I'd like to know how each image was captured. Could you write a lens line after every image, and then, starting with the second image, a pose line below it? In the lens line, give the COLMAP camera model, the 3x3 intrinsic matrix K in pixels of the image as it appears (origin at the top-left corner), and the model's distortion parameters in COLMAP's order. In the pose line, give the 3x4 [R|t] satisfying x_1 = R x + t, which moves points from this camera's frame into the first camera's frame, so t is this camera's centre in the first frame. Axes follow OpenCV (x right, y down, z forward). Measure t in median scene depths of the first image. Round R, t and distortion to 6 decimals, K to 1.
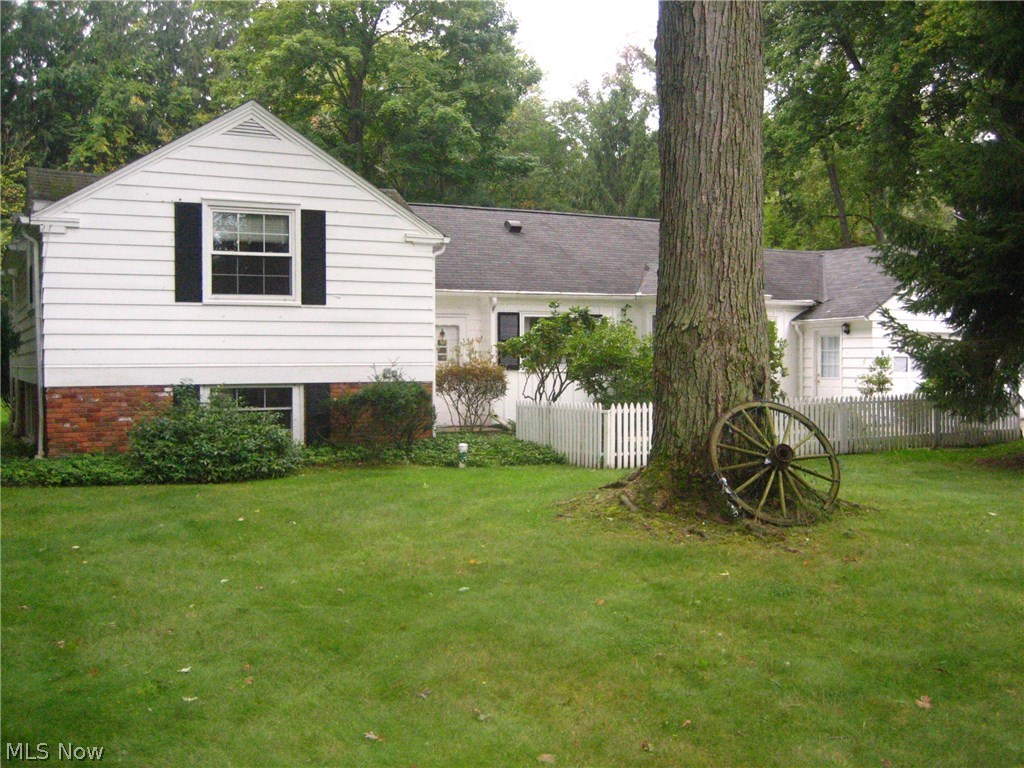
lens RADIAL K [[1073.4, 0, 512.0], [0, 1073.4, 384.0], [0, 0, 1]] dist [-0.102626, 0.024823]
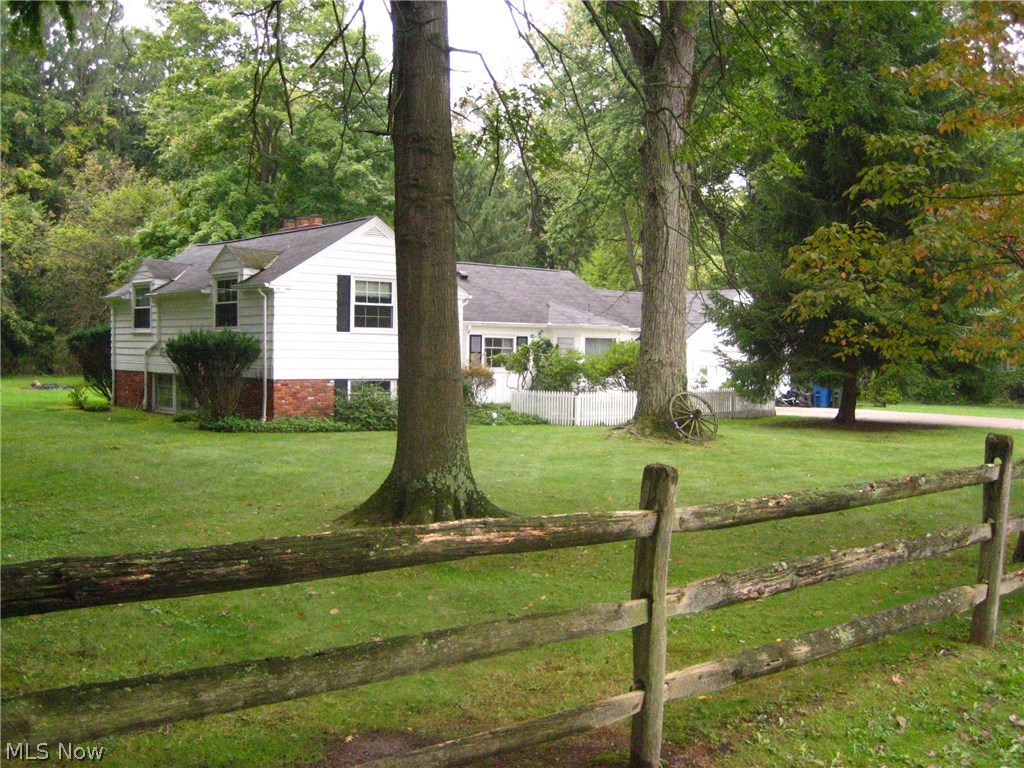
lens RADIAL K [[1073.4, 0, 512.0], [0, 1073.4, 384.0], [0, 0, 1]] dist [-0.102626, 0.024823]
pose [[0.972996, 0.012955, 0.230459, -0.438651], [-0.015226, 0.999851, 0.008081, -0.009355], [-0.230320, -0.011371, 0.973048, -0.785620]]
